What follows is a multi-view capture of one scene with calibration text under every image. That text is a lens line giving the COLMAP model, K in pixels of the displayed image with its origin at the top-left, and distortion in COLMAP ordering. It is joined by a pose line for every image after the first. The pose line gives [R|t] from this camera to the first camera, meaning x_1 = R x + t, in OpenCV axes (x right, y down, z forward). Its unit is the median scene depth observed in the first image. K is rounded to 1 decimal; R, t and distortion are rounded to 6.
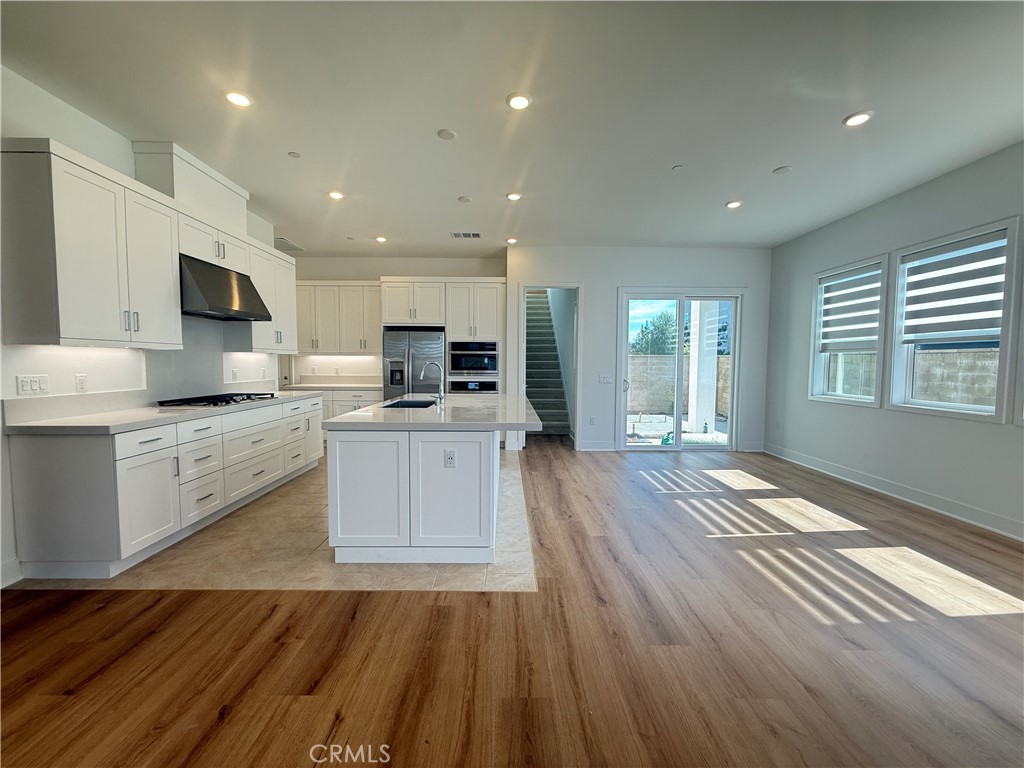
lens RADIAL K [[407.4, 0, 509.3], [0, 407.4, 383.5], [0, 0, 1]] dist [0.000574, 0.000179]
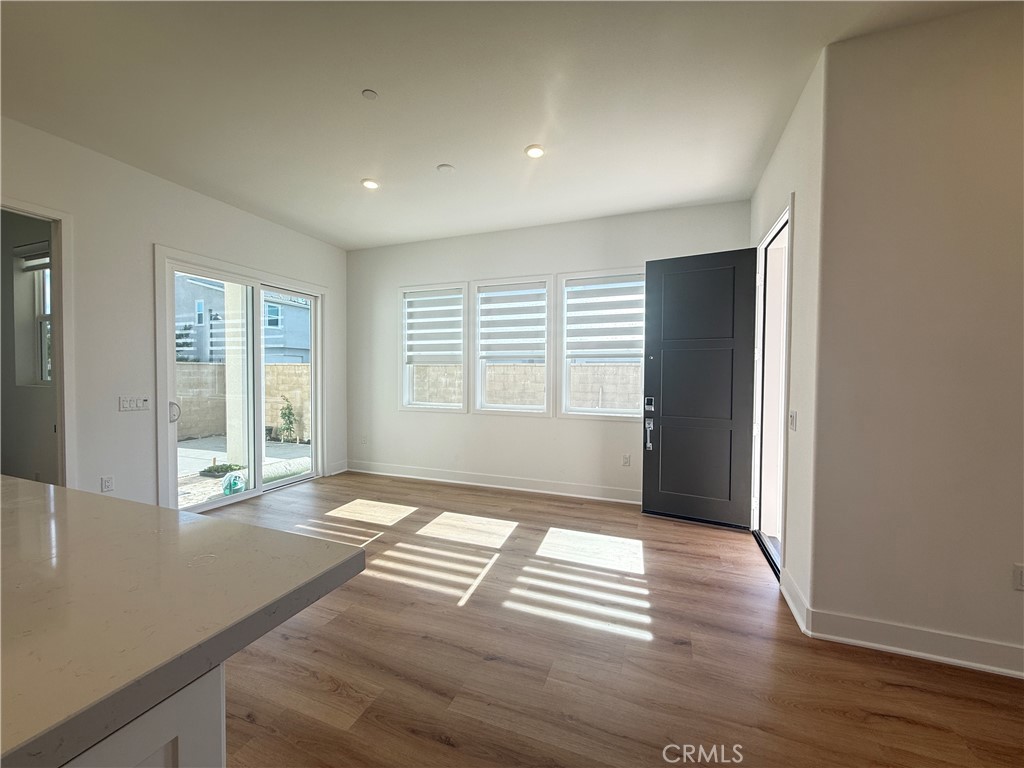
lens RADIAL K [[407.4, 0, 513.2], [0, 407.4, 384.0], [0, 0, 1]] dist [0.000574, 0.000179]
pose [[0.366502, -0.026009, 0.930053, -0.125356], [0.043411, 0.998999, 0.010830, -0.029849], [-0.929404, 0.036405, 0.367265, 0.440206]]
